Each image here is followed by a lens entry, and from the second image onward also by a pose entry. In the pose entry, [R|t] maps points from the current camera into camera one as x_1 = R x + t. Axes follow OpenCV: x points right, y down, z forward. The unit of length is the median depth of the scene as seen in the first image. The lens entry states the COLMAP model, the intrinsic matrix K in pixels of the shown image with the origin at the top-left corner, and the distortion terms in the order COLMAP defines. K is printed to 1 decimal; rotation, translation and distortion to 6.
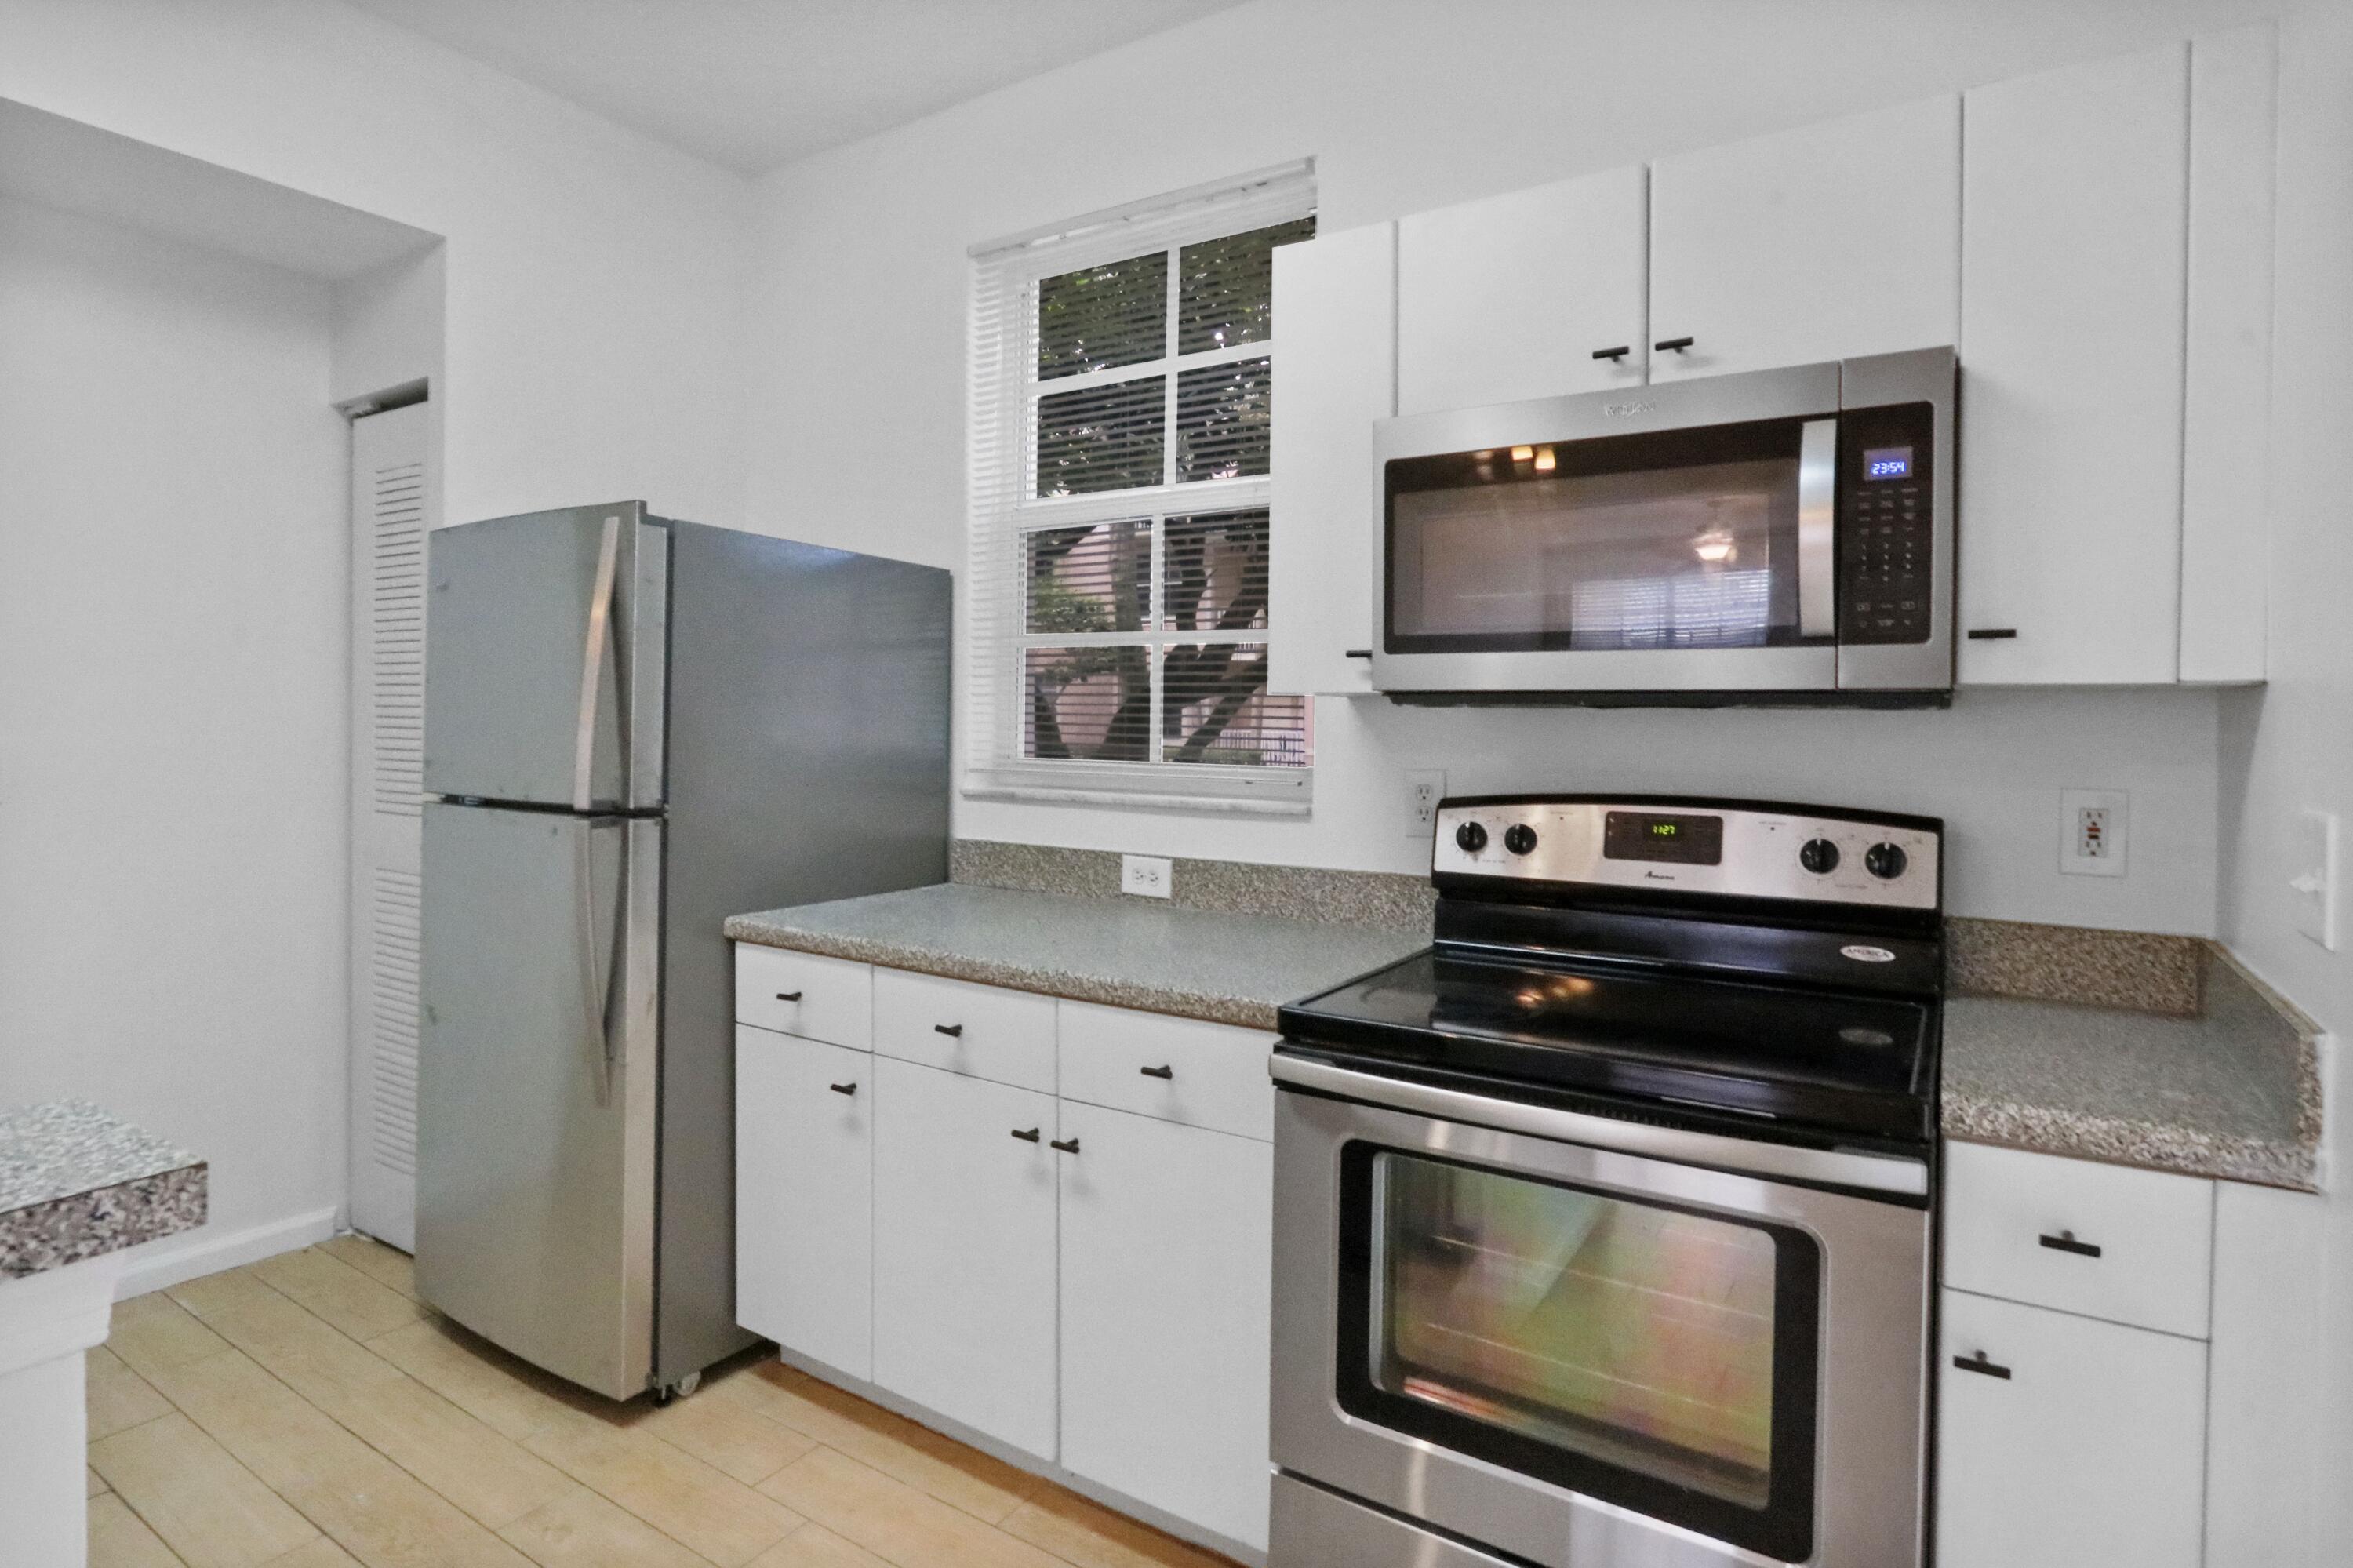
lens RADIAL K [[1210.6, 0, 1218.2], [0, 1210.6, 732.0], [0, 0, 1]] dist [-0.002502, 0.000374]
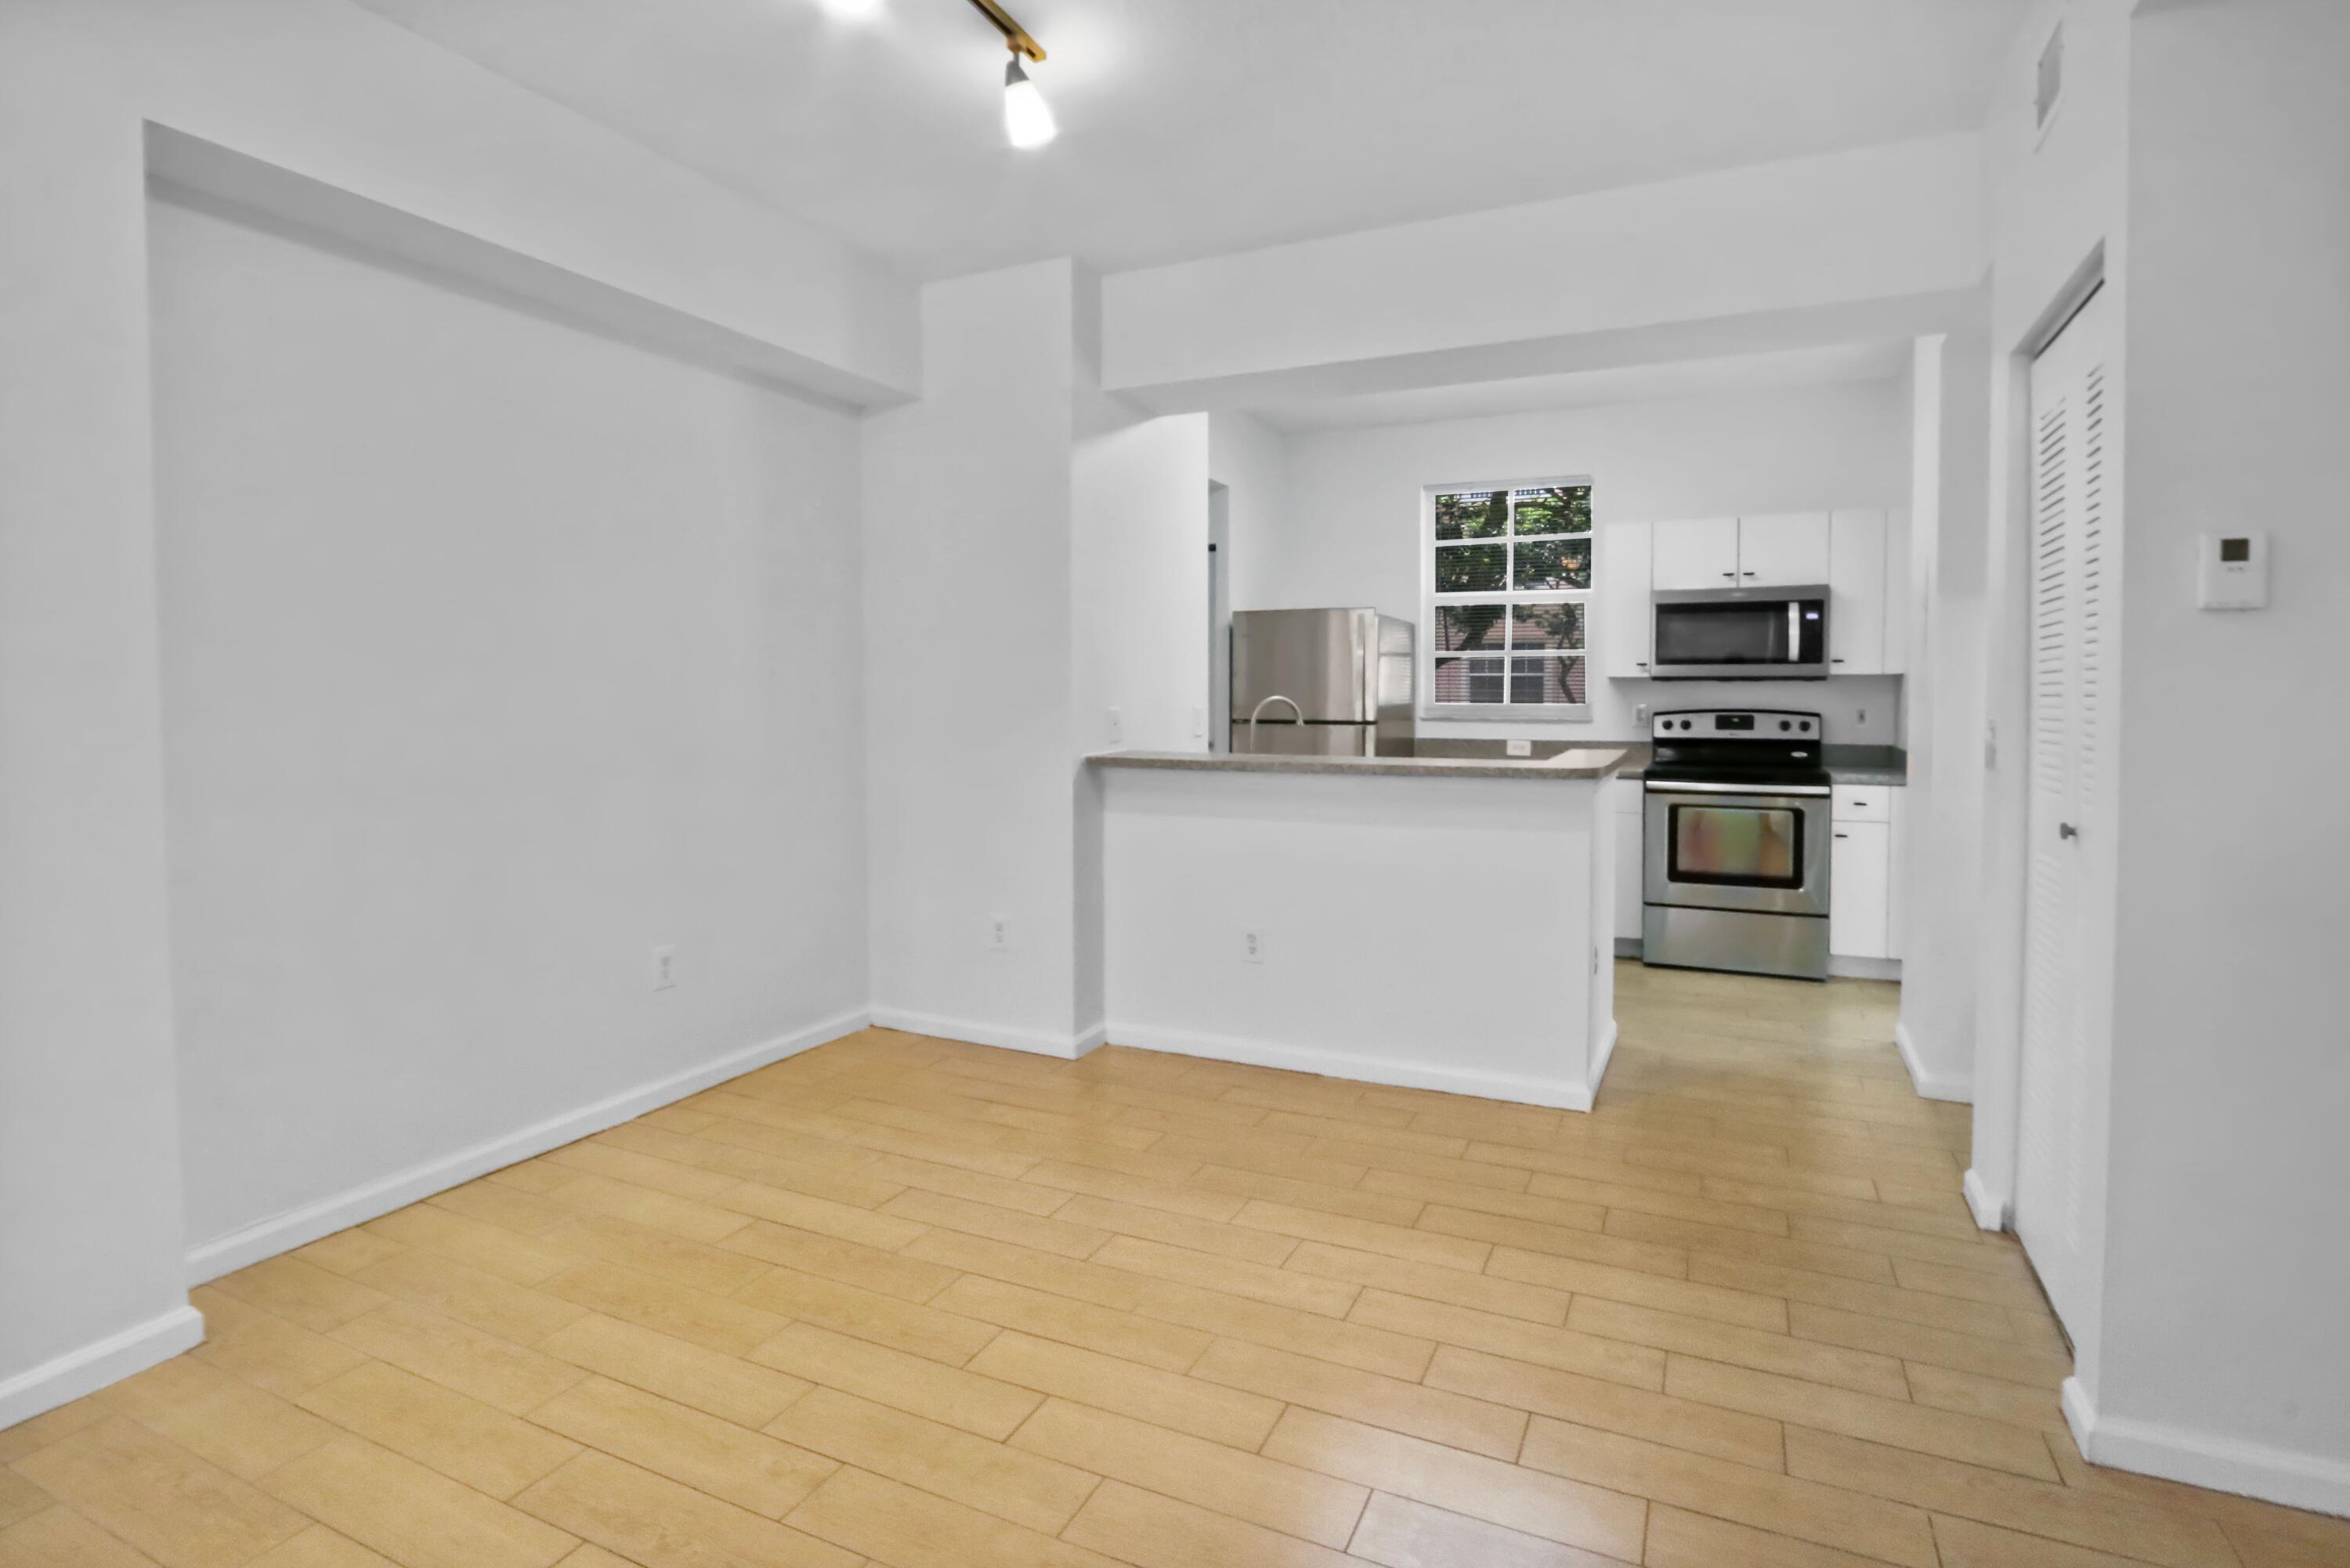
lens RADIAL K [[1139.6, 0, 1222.2], [0, 1139.6, 724.5], [0, 0, 1]] dist [-0.002338, 0.000587]
pose [[0.989694, -0.008887, 0.142924, -1.265117], [0.006680, 0.999851, 0.015910, 0.034004], [-0.143044, -0.014791, 0.989606, -1.602441]]
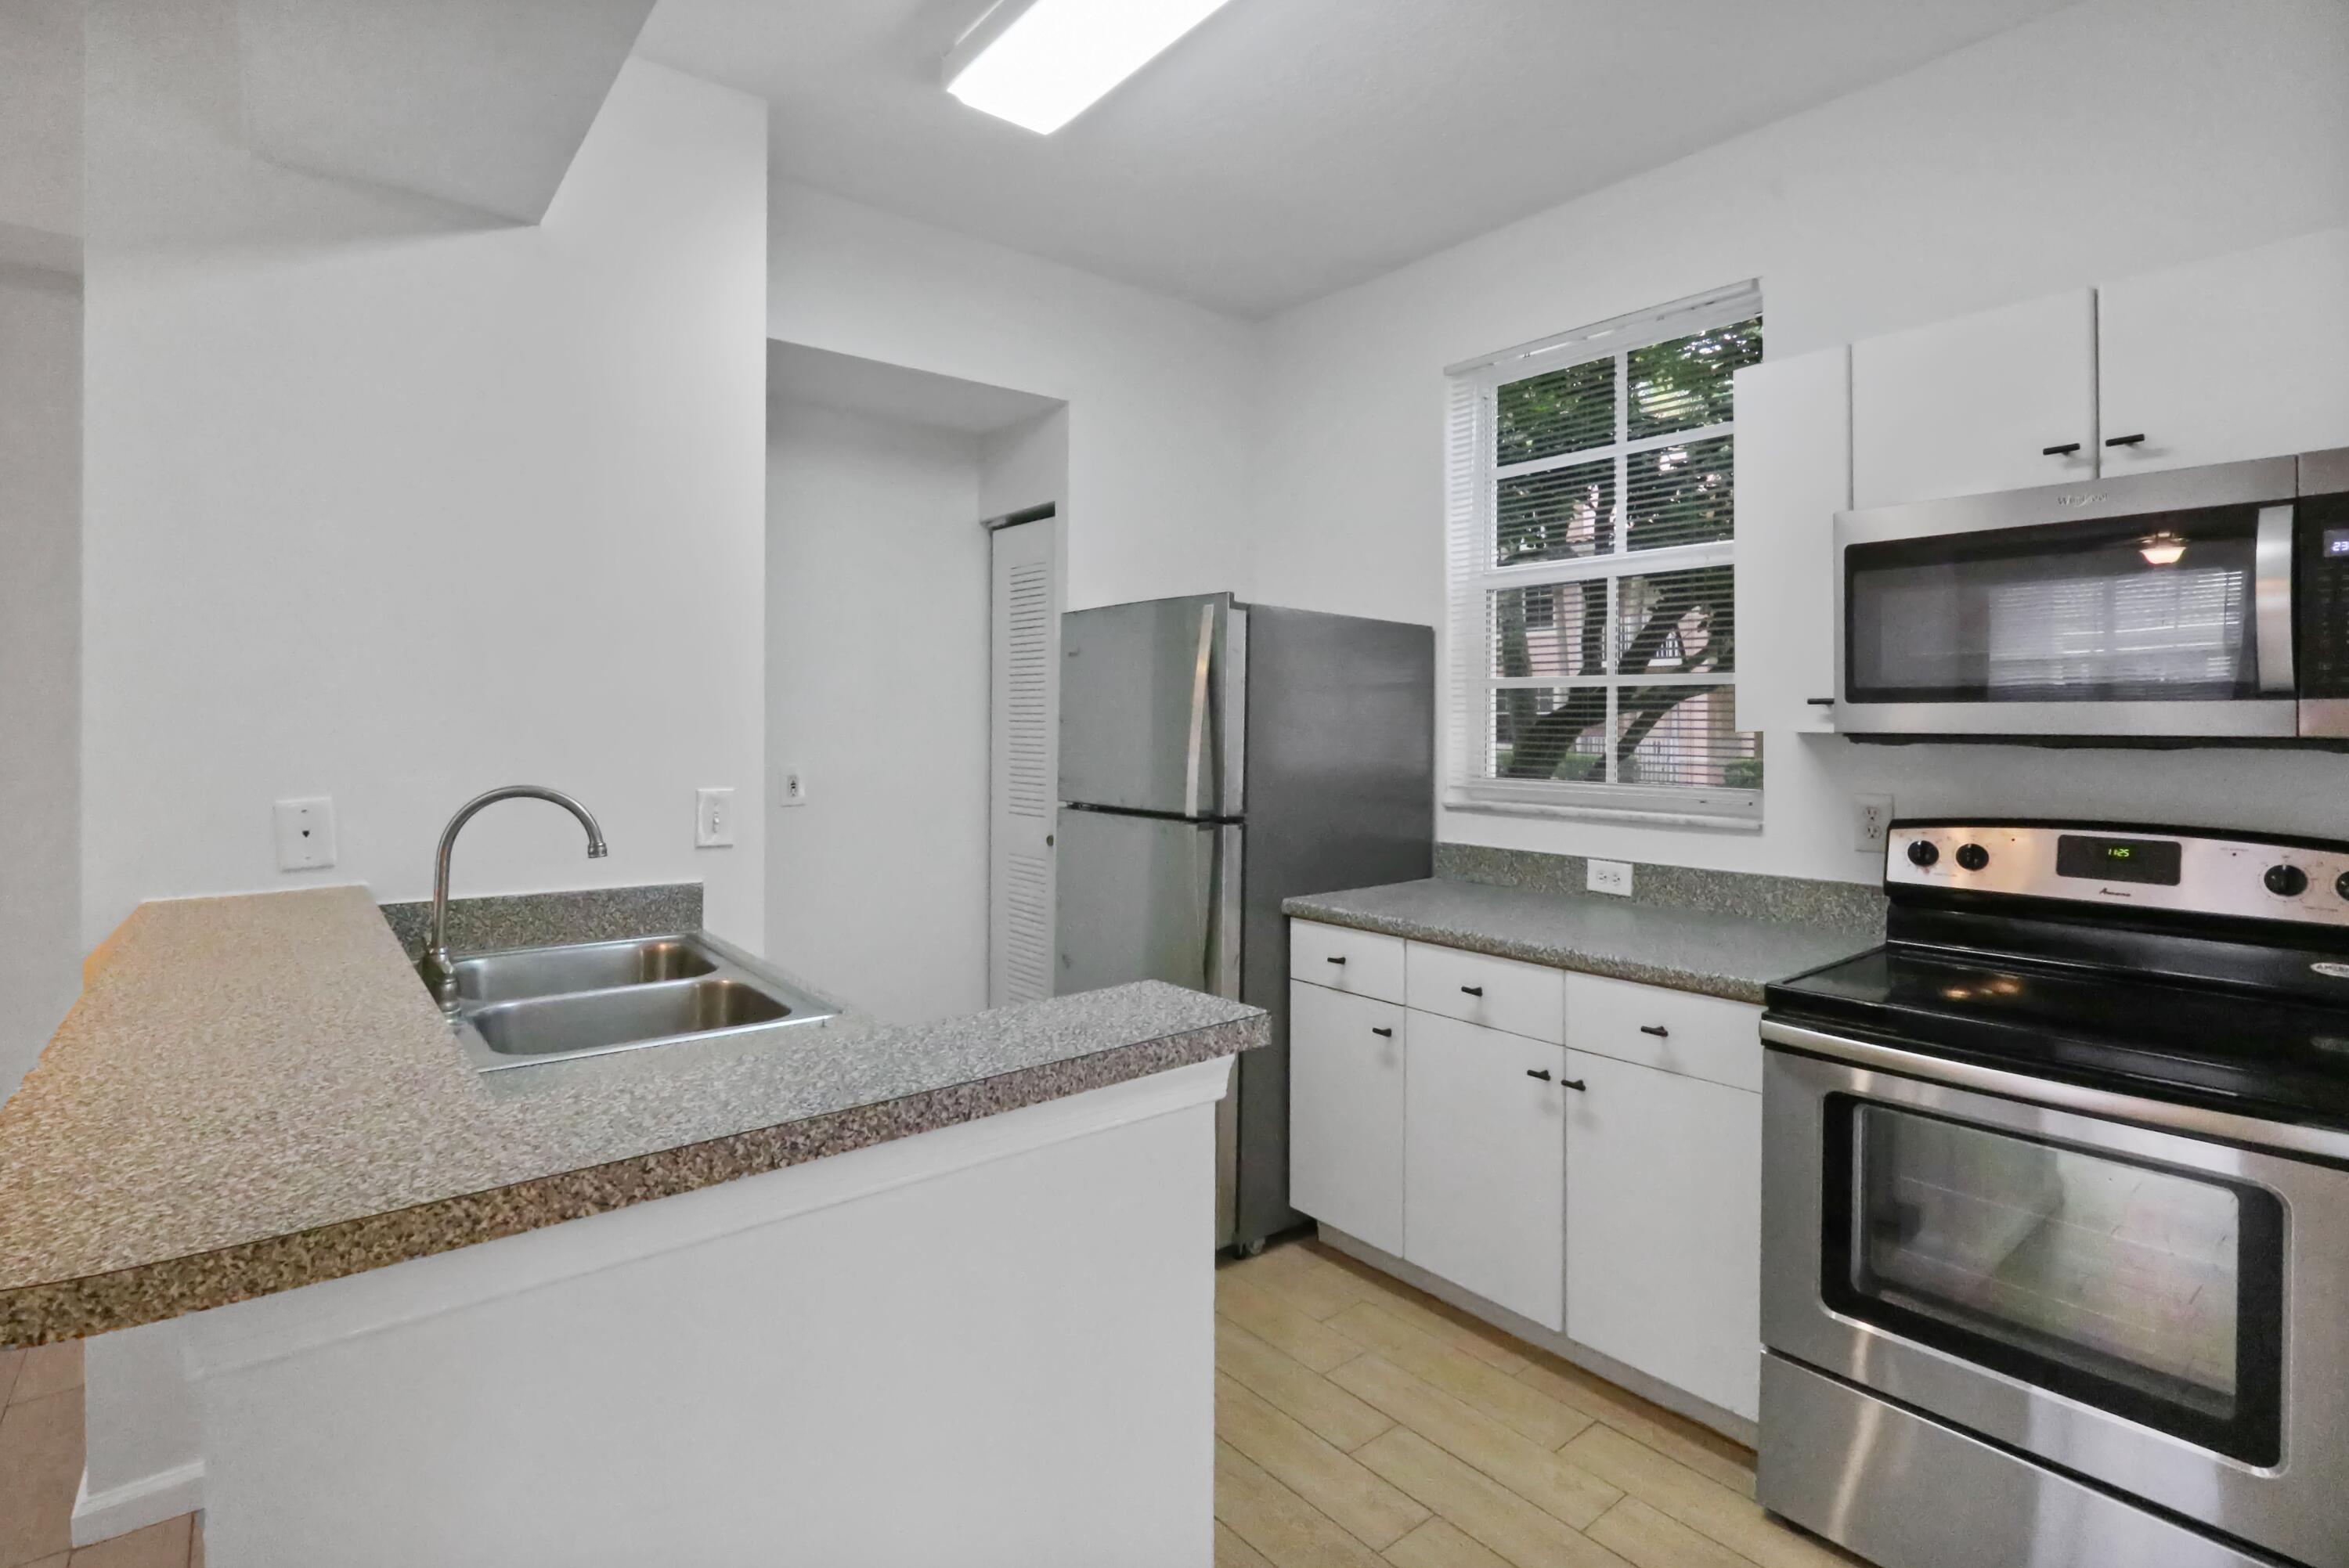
lens RADIAL K [[1139.1, 0, 1221.7], [0, 1139.1, 724.5], [0, 0, 1]] dist [-0.002338, 0.000587]
pose [[0.954119, -0.008535, -0.299307, -0.107317], [0.005860, 0.999934, -0.009831, -0.031167], [0.299371, 0.007626, 0.954106, -0.255698]]
